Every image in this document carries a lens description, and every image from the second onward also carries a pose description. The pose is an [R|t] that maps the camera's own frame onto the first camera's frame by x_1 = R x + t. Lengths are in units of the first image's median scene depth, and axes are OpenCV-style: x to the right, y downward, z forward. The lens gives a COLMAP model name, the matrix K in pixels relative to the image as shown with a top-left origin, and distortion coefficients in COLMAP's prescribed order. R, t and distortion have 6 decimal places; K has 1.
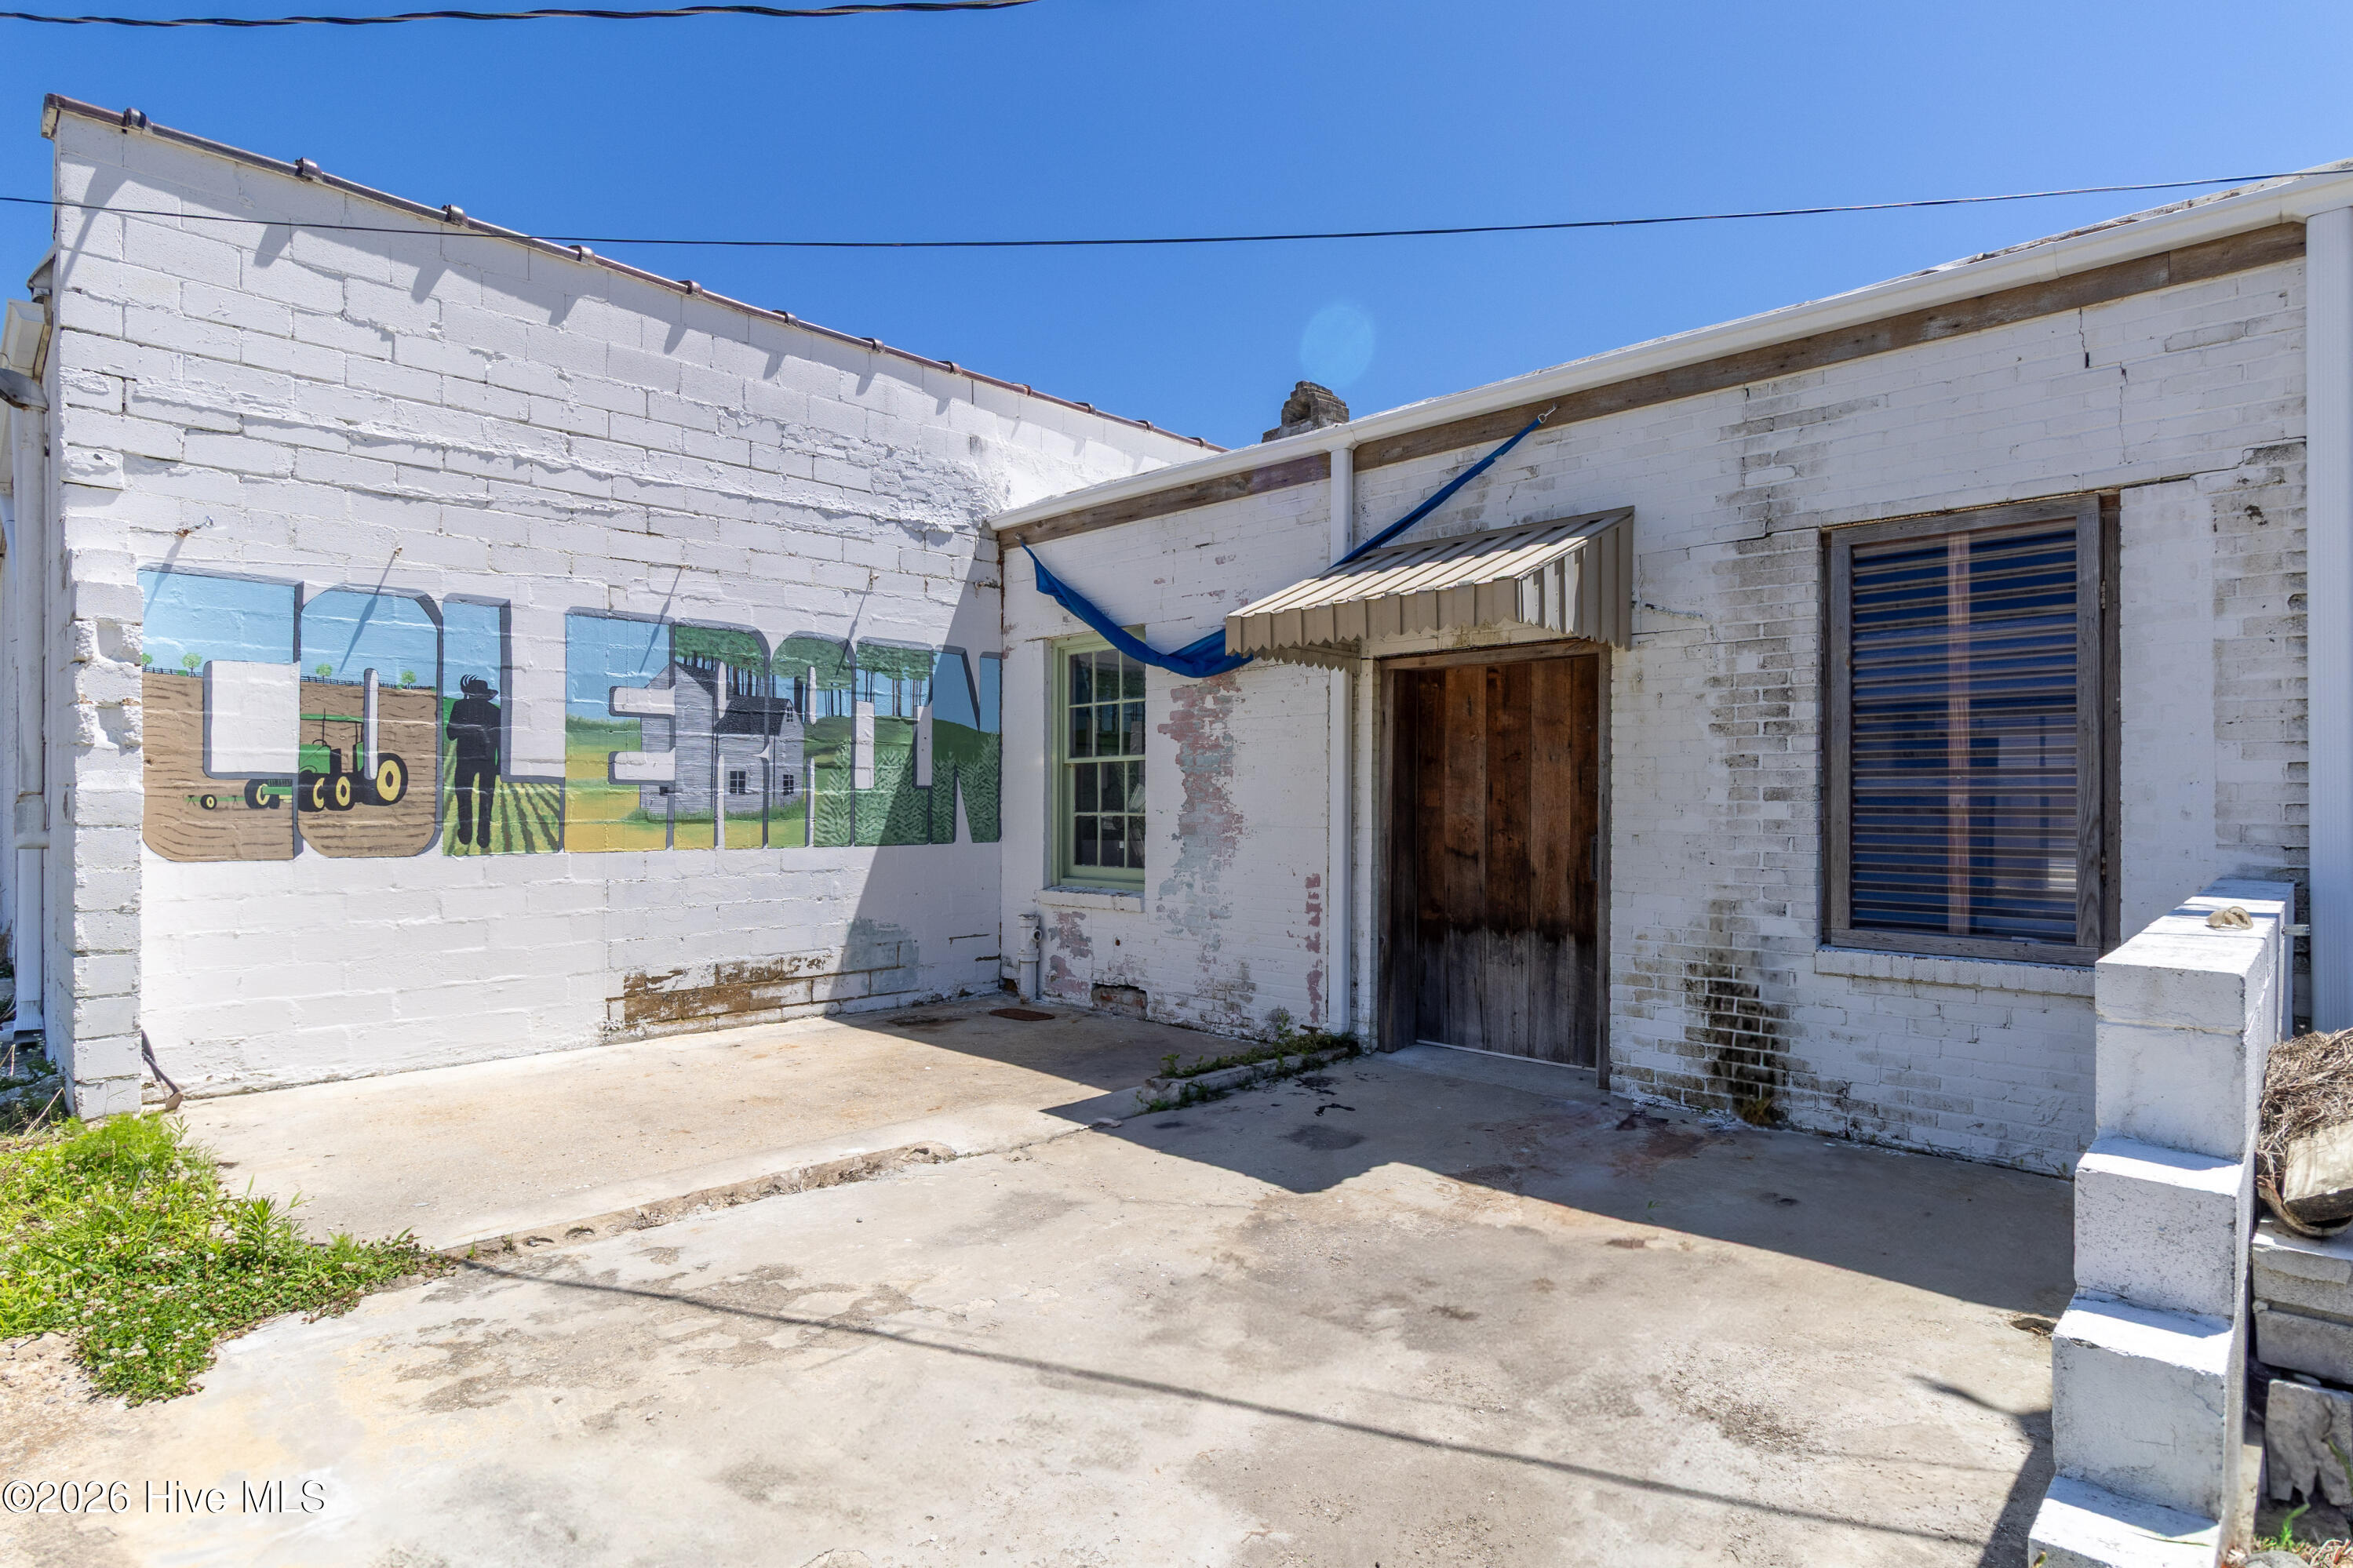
lens RADIAL K [[1187.3, 0, 1175.7], [0, 1187.3, 783.0], [0, 0, 1]] dist [0.003399, 0.000595]
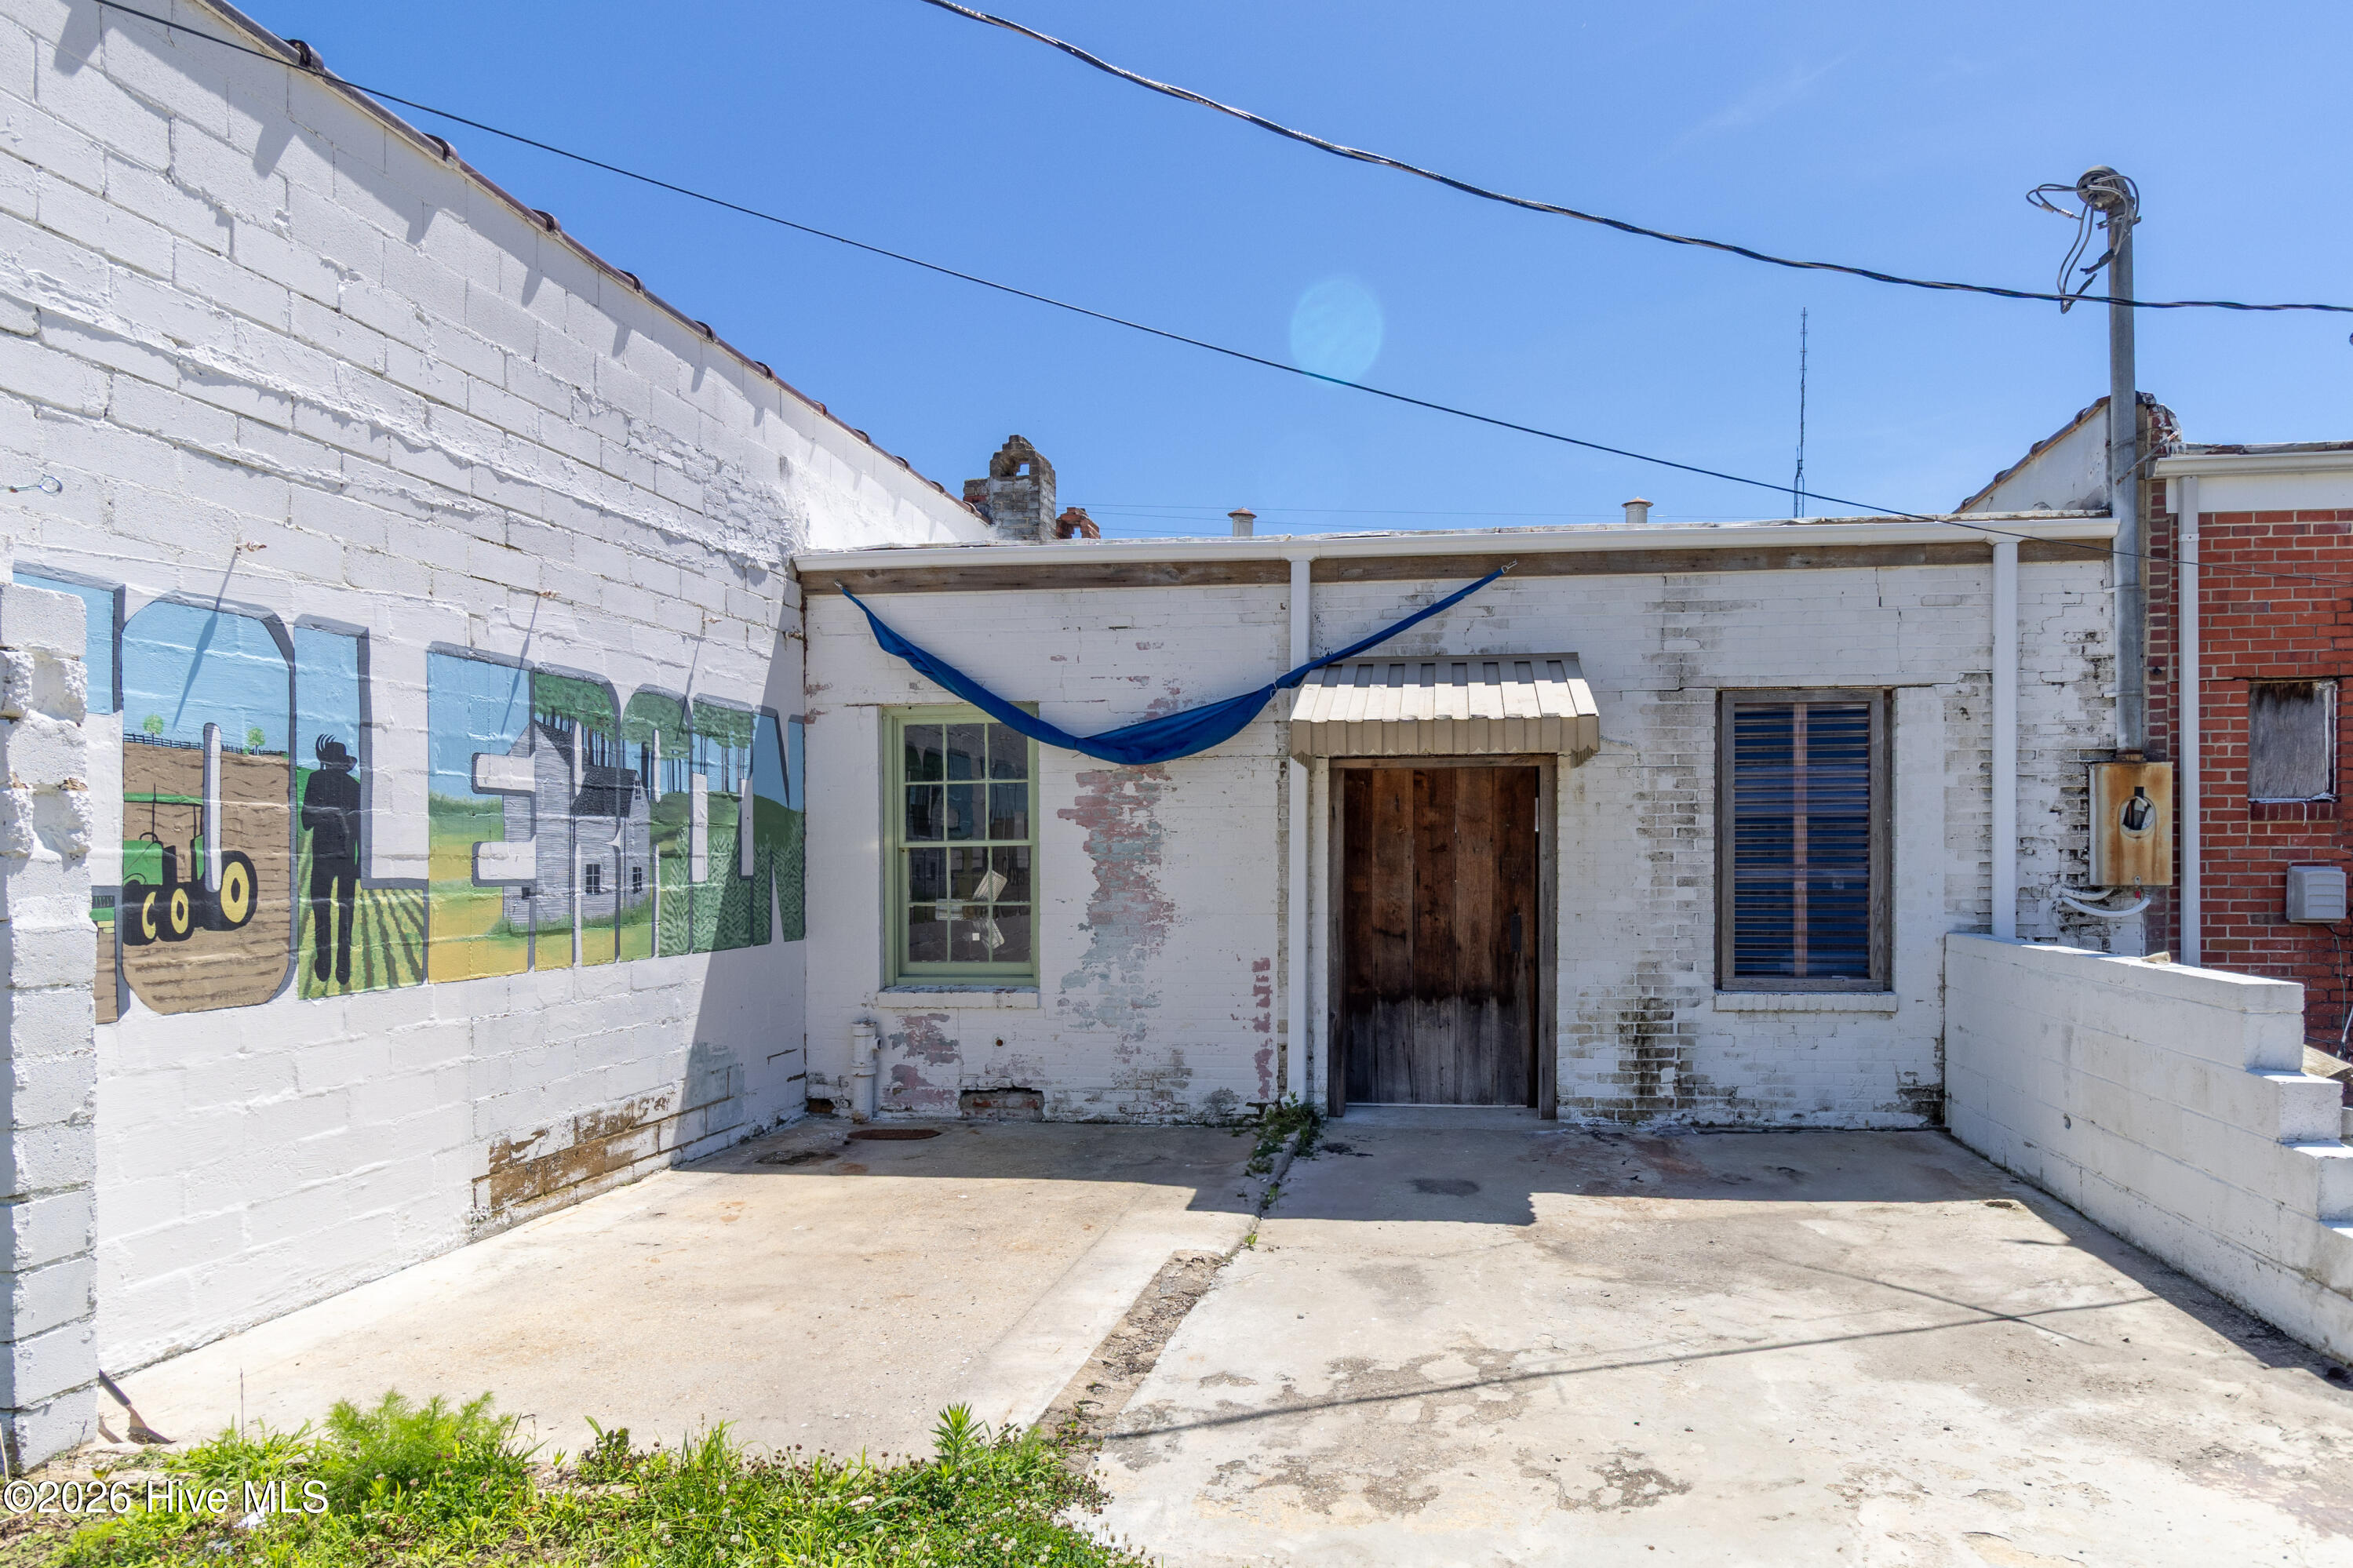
lens RADIAL K [[1330.7, 0, 1257.5], [0, 1330.7, 855.7], [0, 0, 1]] dist [0.000350, 0.001098]
pose [[0.802864, -0.007575, 0.596114, -0.642867], [-0.000610, 0.999908, 0.013527, -0.032792], [-0.596162, -0.011224, 0.802786, 0.061342]]
